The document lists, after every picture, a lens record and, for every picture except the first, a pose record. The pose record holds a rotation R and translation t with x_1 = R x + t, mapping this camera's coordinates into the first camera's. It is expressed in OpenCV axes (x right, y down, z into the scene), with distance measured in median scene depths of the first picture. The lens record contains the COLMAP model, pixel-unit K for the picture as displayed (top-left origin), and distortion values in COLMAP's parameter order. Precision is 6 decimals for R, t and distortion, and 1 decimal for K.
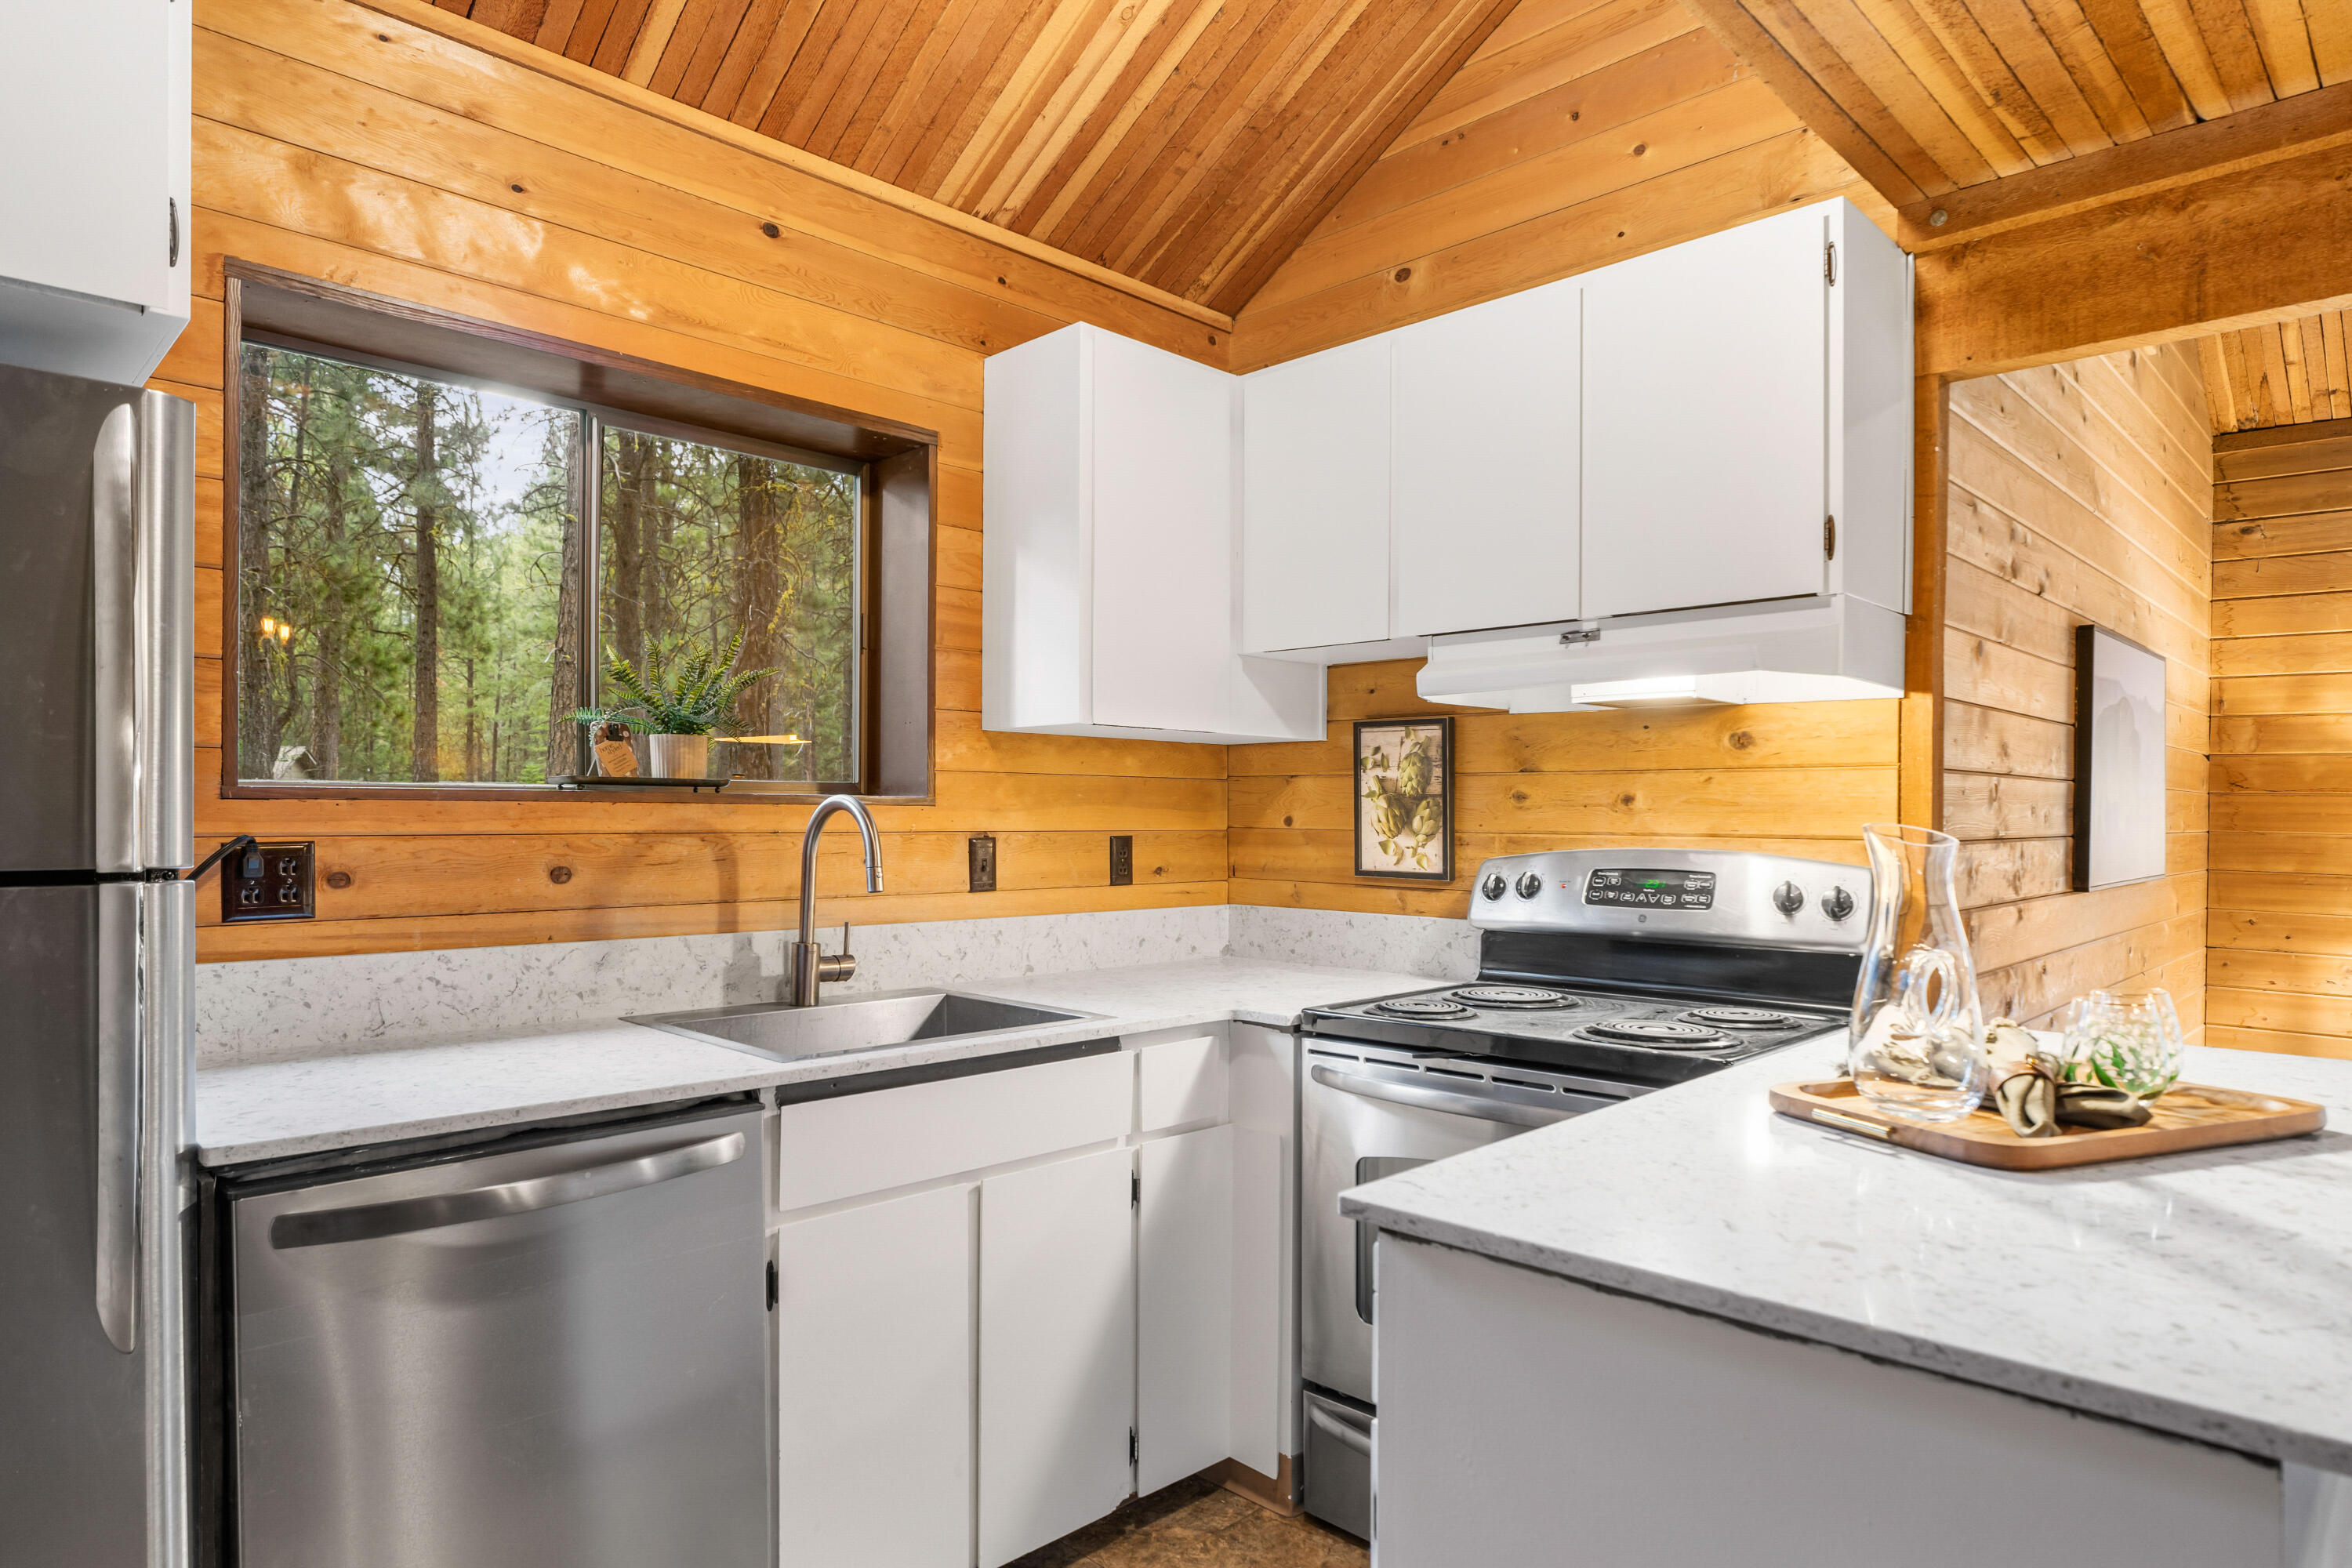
lens RADIAL K [[1331.8, 0, 1172.0], [0, 1331.8, 805.9], [0, 0, 1]] dist [0.000581, 0.000324]
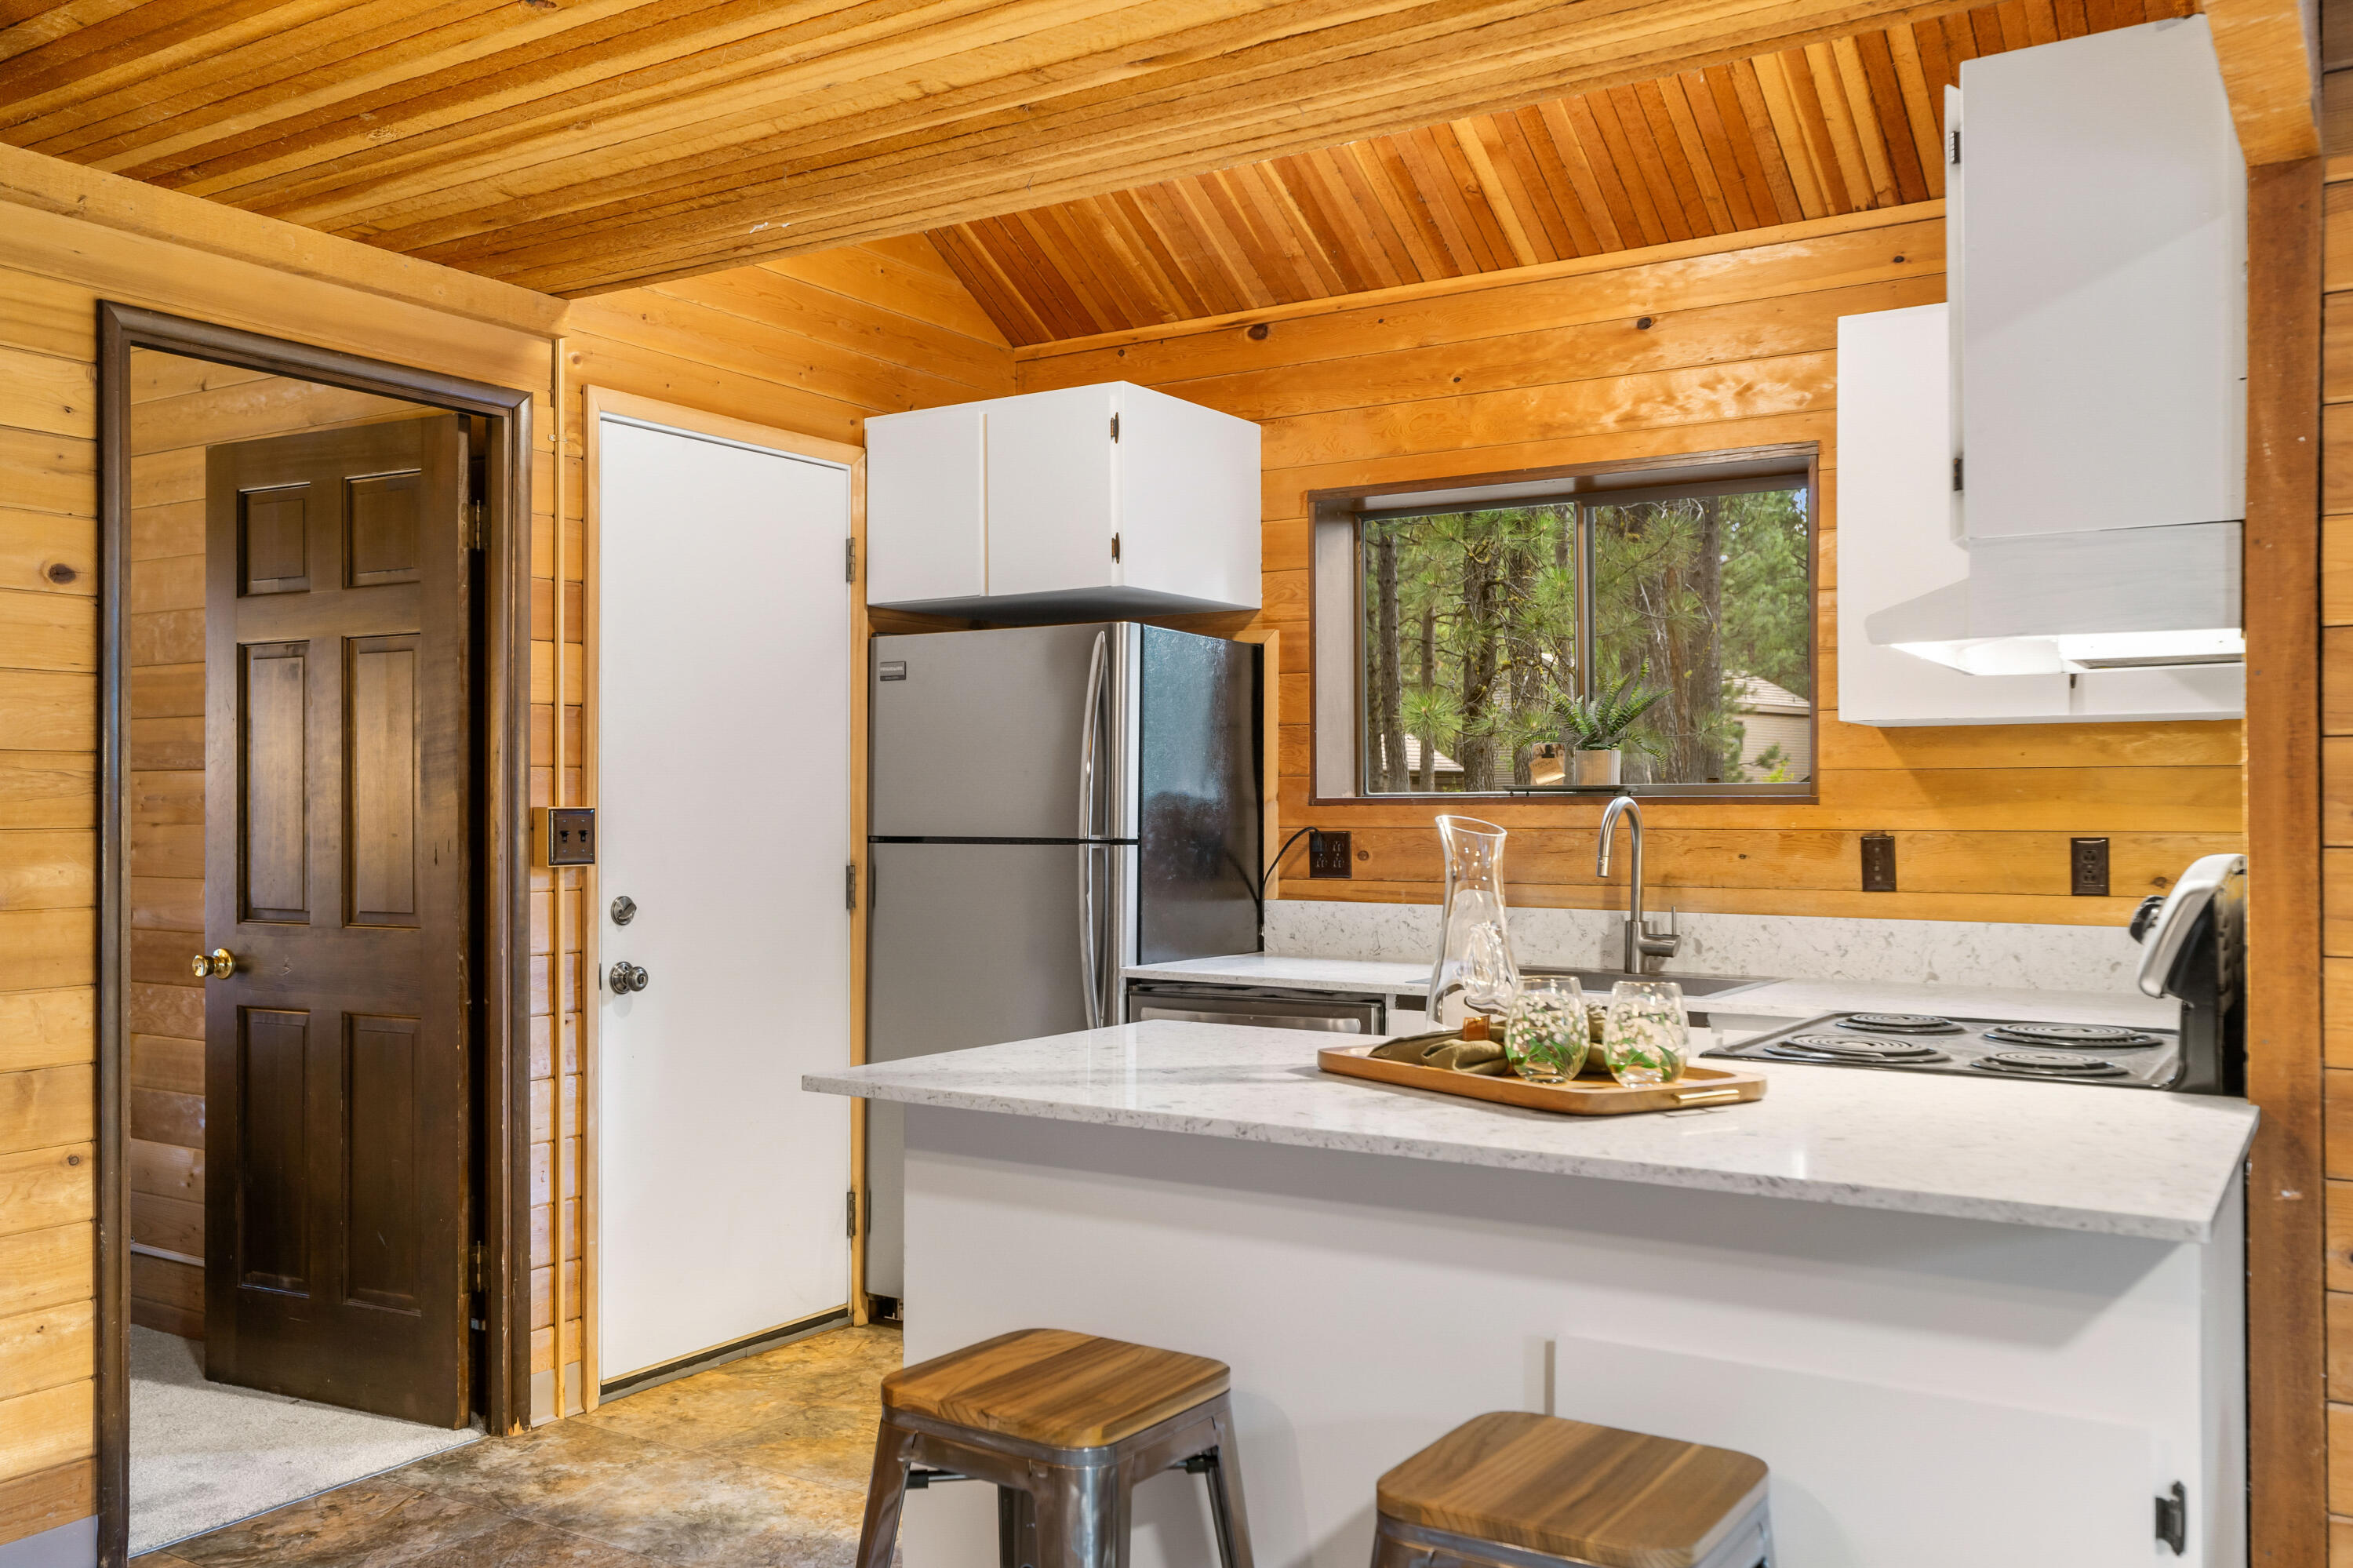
lens RADIAL K [[1940.7, 0, 1175.4], [0, 1940.7, 788.3], [0, 0, 1]] dist [-0.001983, 0.000320]
pose [[0.229086, -0.018009, -0.973240, 1.343587], [0.007529, 0.999832, -0.016729, 0.010011], [0.973377, -0.003495, 0.229183, 0.200894]]
